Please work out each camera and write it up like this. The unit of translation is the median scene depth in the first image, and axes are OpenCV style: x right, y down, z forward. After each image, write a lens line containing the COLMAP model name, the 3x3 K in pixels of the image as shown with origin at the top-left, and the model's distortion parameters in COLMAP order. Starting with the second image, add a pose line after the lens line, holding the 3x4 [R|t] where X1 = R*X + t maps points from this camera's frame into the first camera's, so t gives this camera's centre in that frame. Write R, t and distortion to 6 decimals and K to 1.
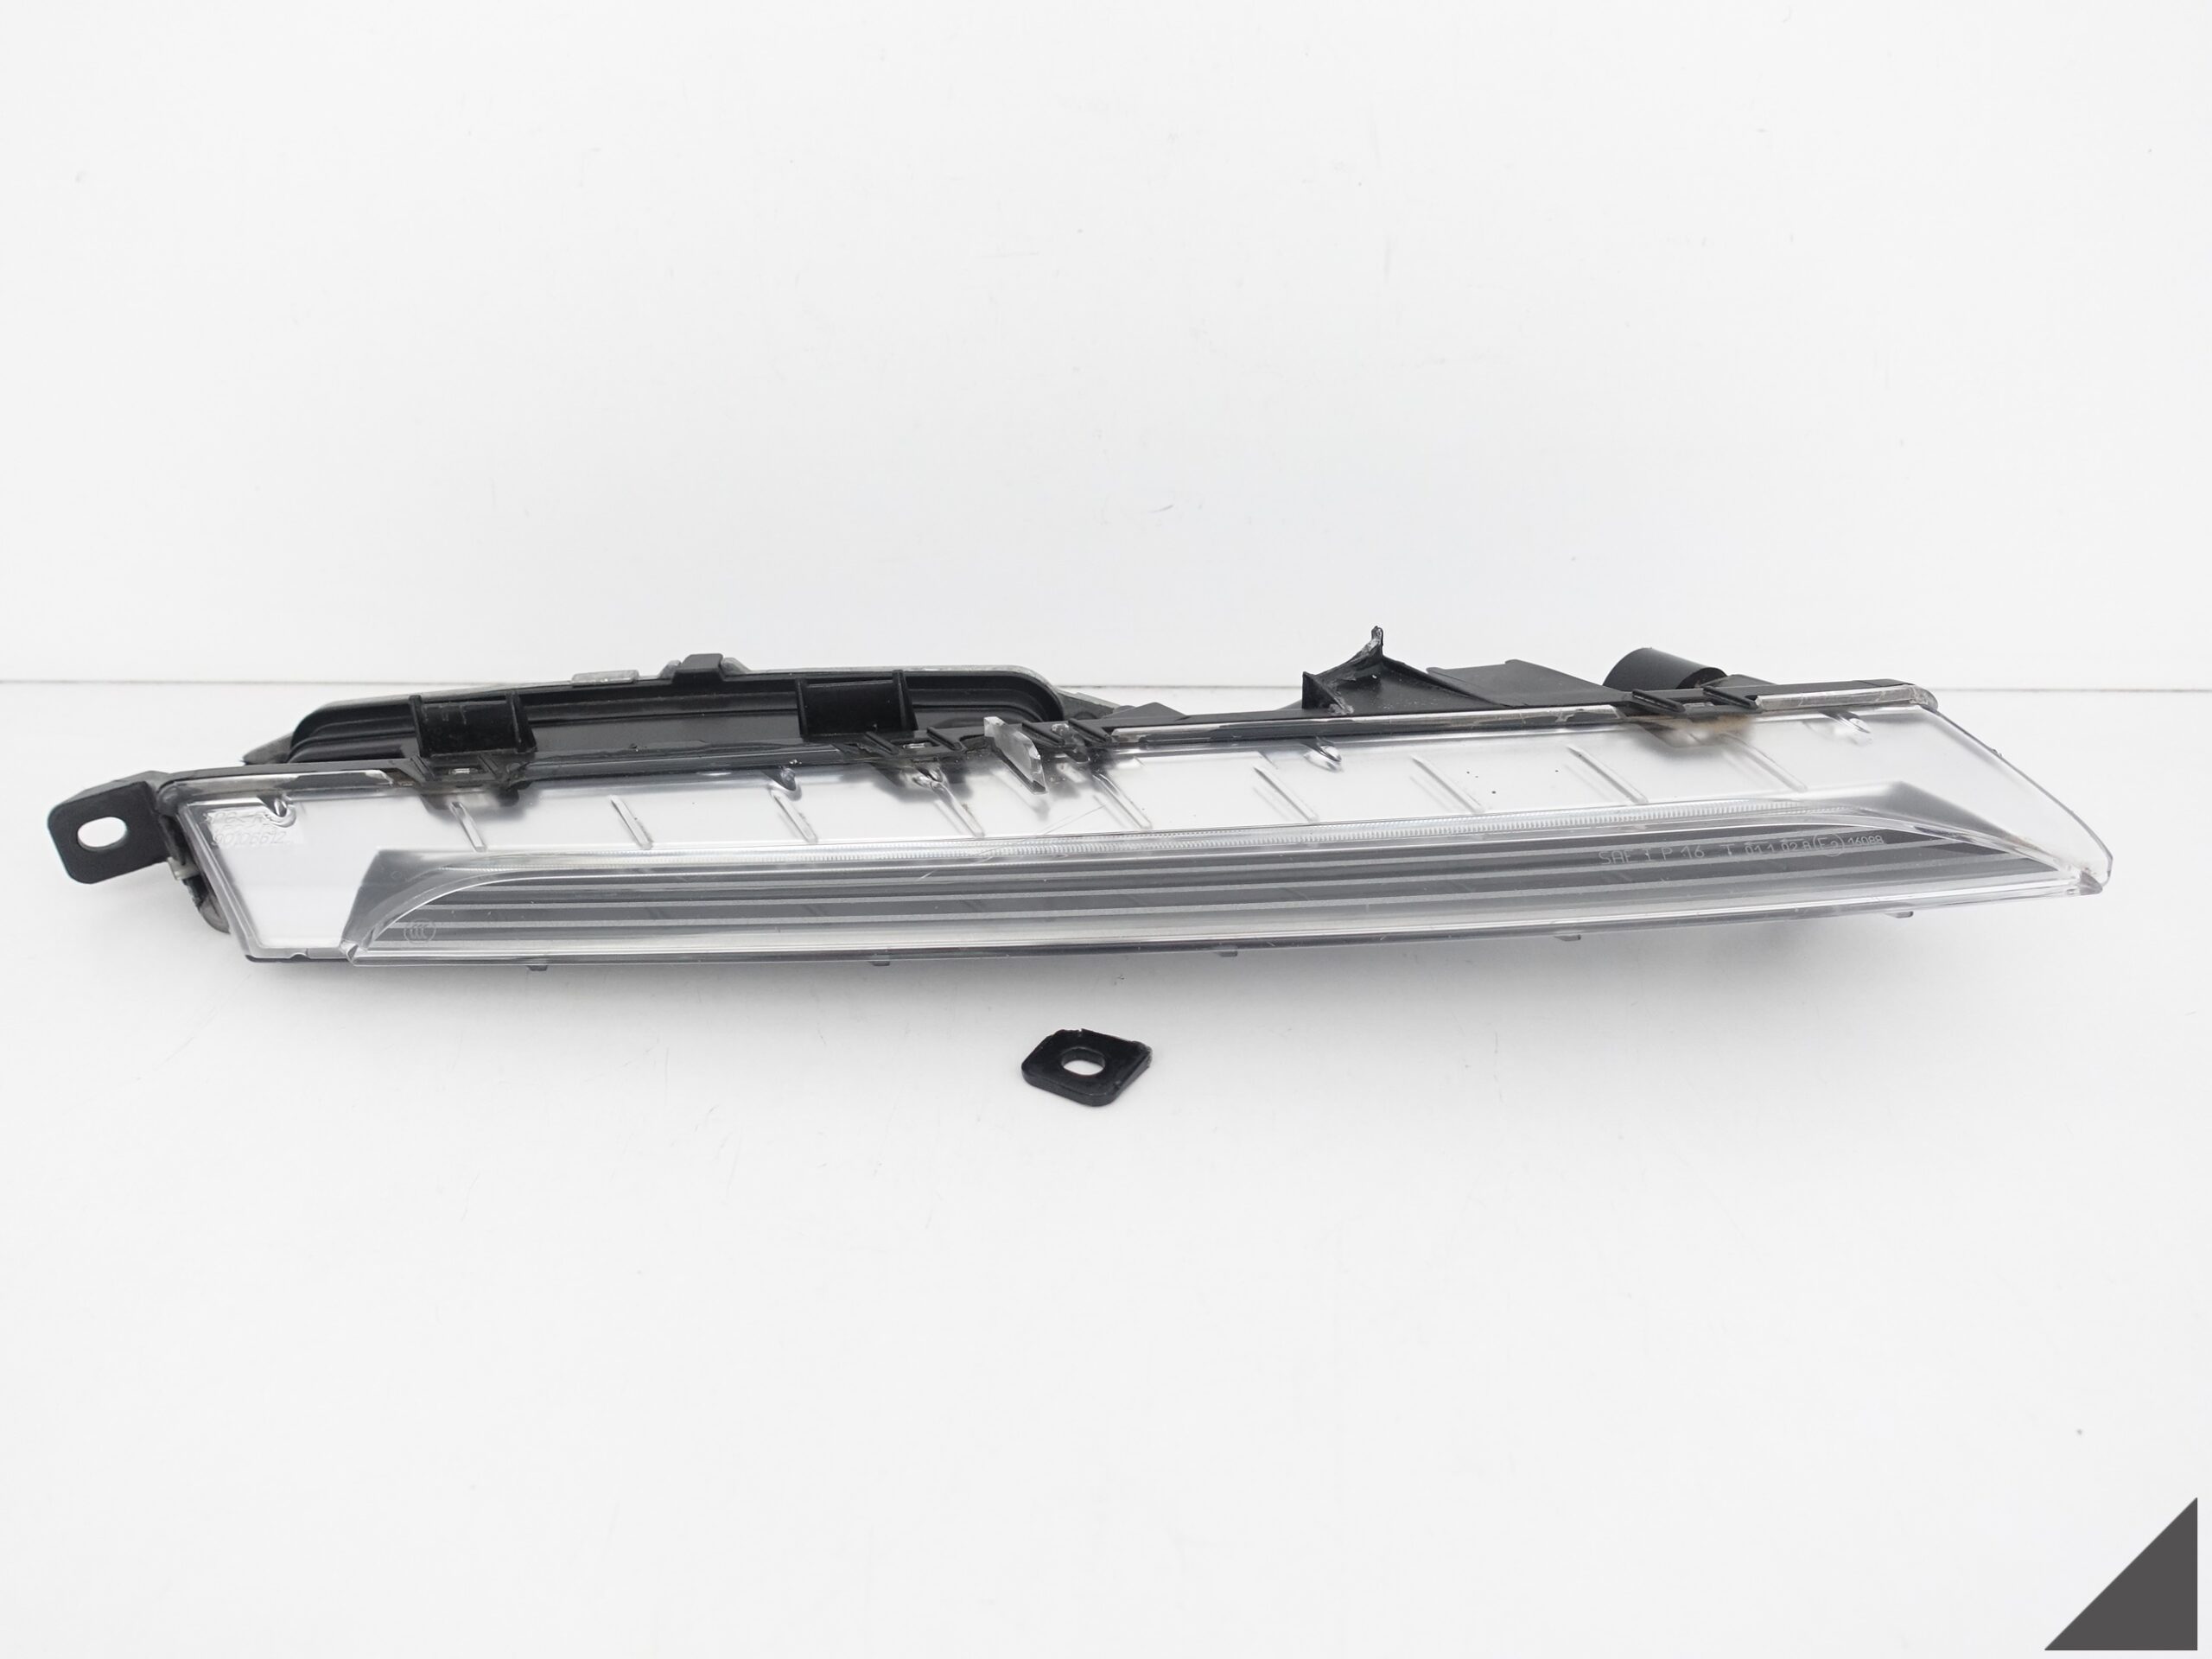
lens RADIAL K [[1534.7, 0, 1106.0], [0, 1534.7, 829.5], [0, 0, 1]] dist [-0.007866, -0.000934]
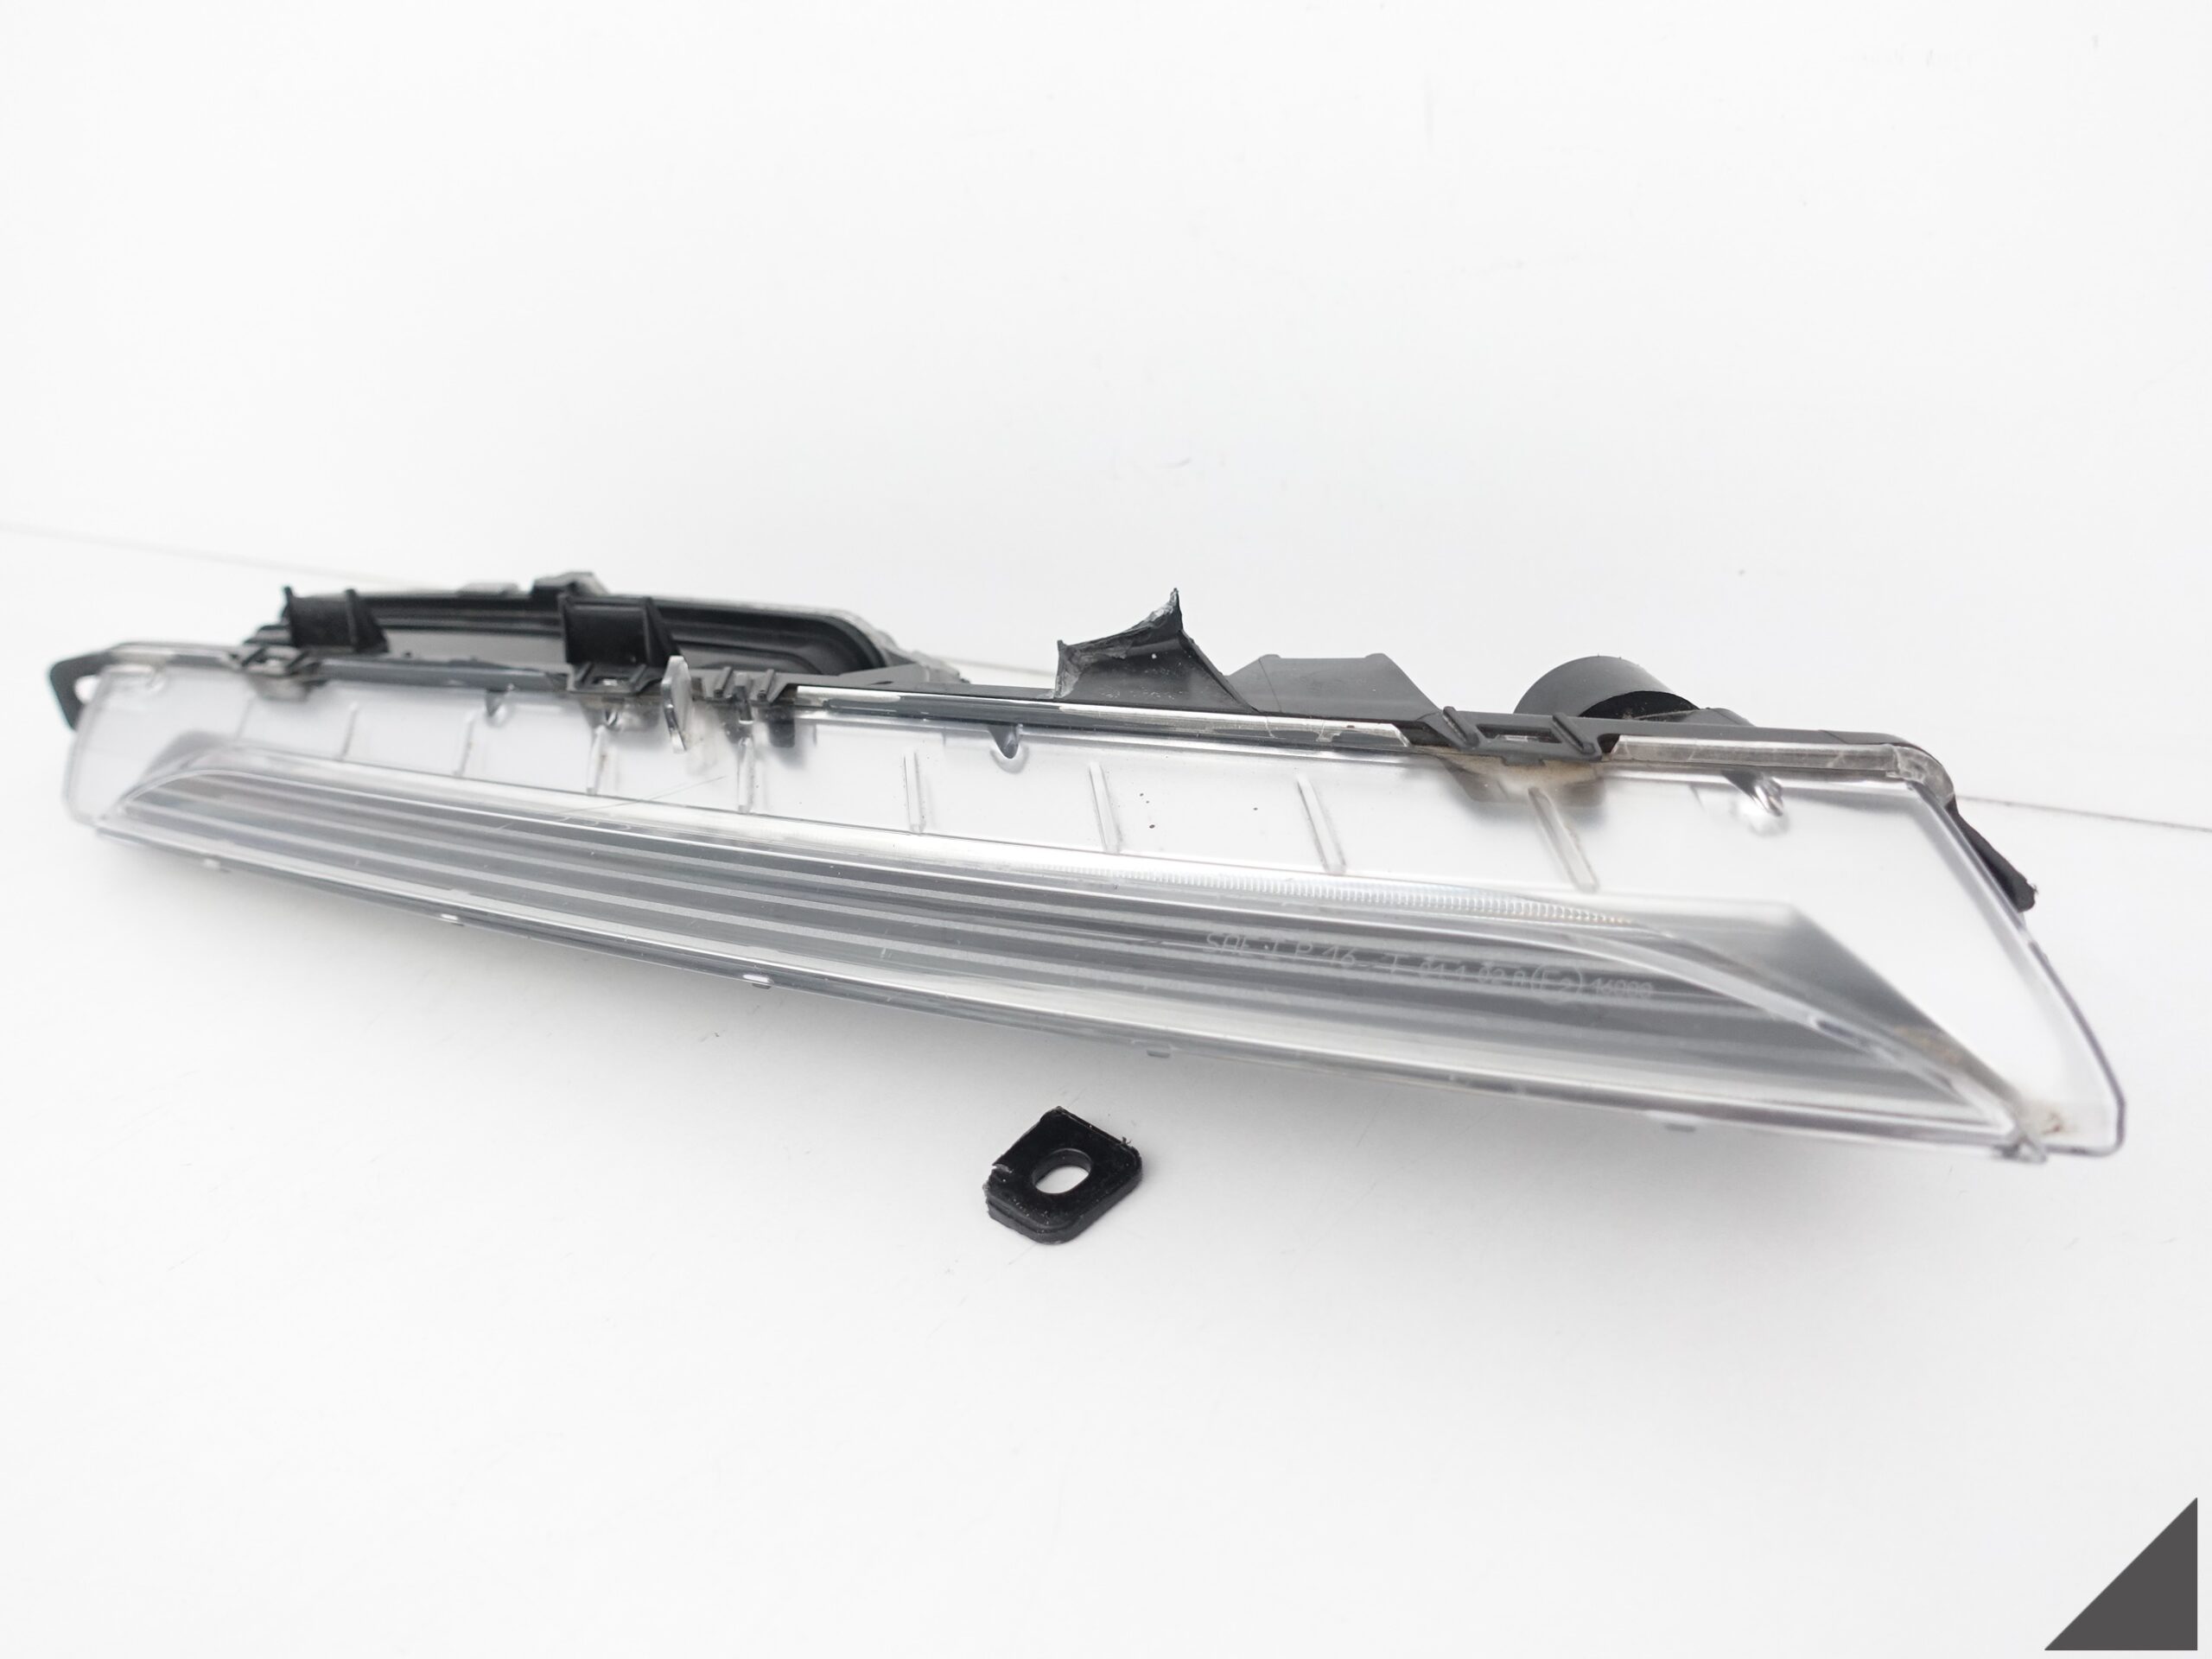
lens RADIAL K [[1534.7, 0, 1106.0], [0, 1534.7, 829.5], [0, 0, 1]] dist [-0.007866, -0.000934]
pose [[0.896965, 0.139774, -0.419424, 0.492849], [-0.133393, 0.990056, 0.044669, -0.047595], [0.421497, 0.015881, 0.906691, 0.324489]]
